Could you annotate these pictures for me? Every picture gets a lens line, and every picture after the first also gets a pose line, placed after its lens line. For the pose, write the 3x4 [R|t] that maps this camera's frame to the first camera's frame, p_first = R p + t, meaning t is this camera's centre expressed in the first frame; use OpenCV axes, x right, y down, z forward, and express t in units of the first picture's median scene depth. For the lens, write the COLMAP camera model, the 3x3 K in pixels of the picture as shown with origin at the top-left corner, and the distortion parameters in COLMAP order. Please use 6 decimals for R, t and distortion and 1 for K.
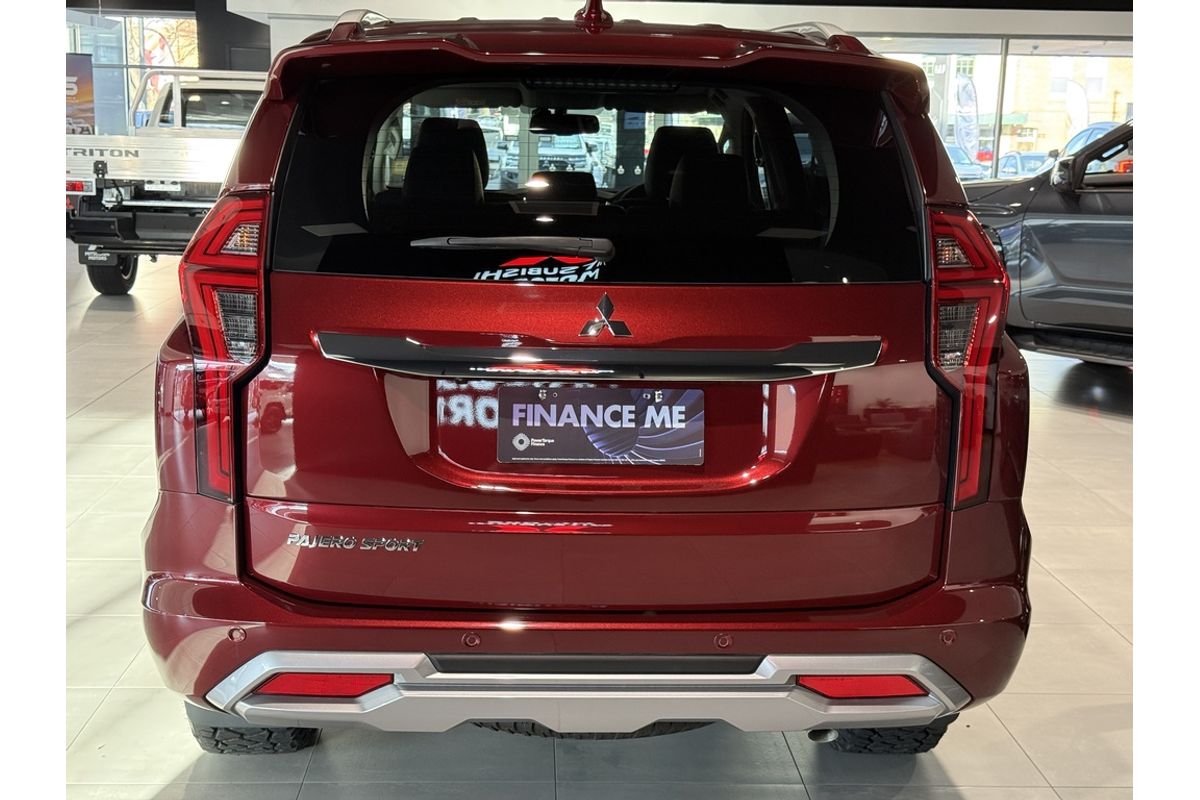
lens RADIAL K [[1540.5, 0, 595.9], [0, 1540.5, 400.3], [0, 0, 1]] dist [0.144241, 0.000000]
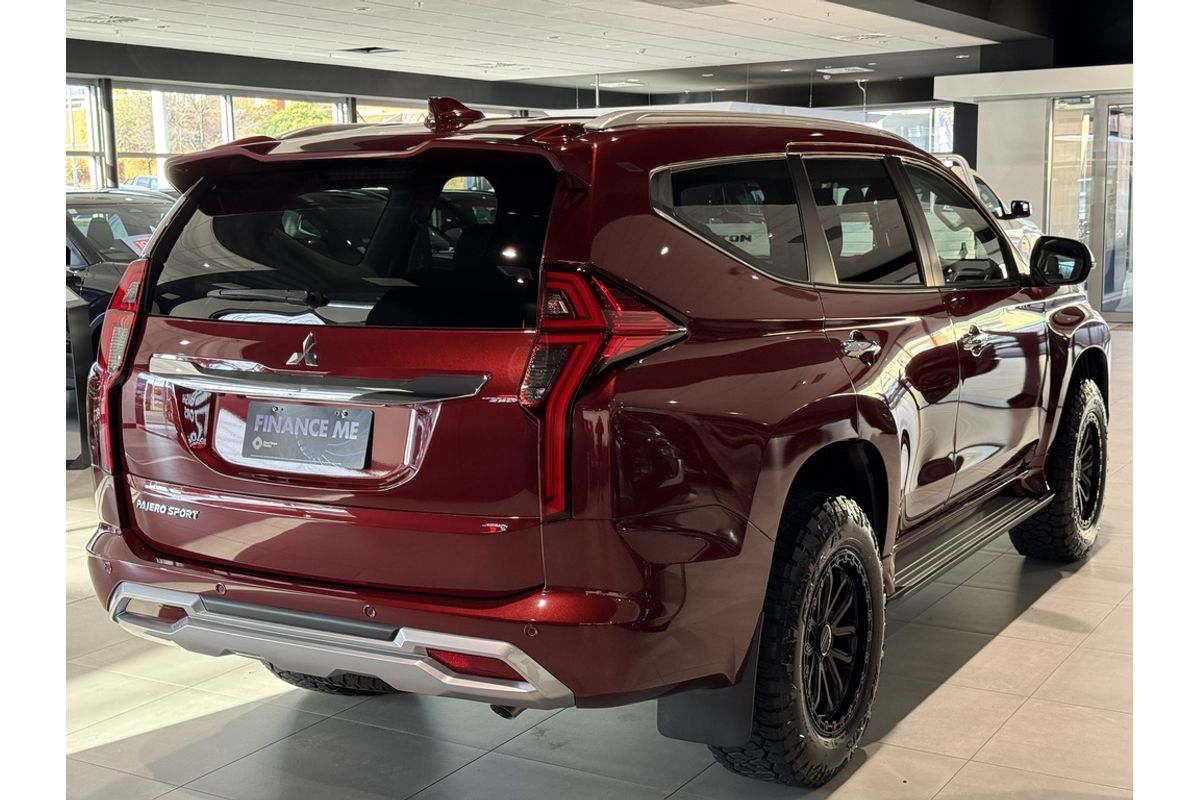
lens RADIAL K [[1540.5, 0, 602.4], [0, 1540.5, 402.5], [0, 0, 1]] dist [0.144241, 0.000000]
pose [[0.828189, 0.038885, -0.559098, 0.934928], [-0.067544, 0.997244, -0.030695, 0.012883], [0.556364, 0.063185, 0.828533, 0.057411]]
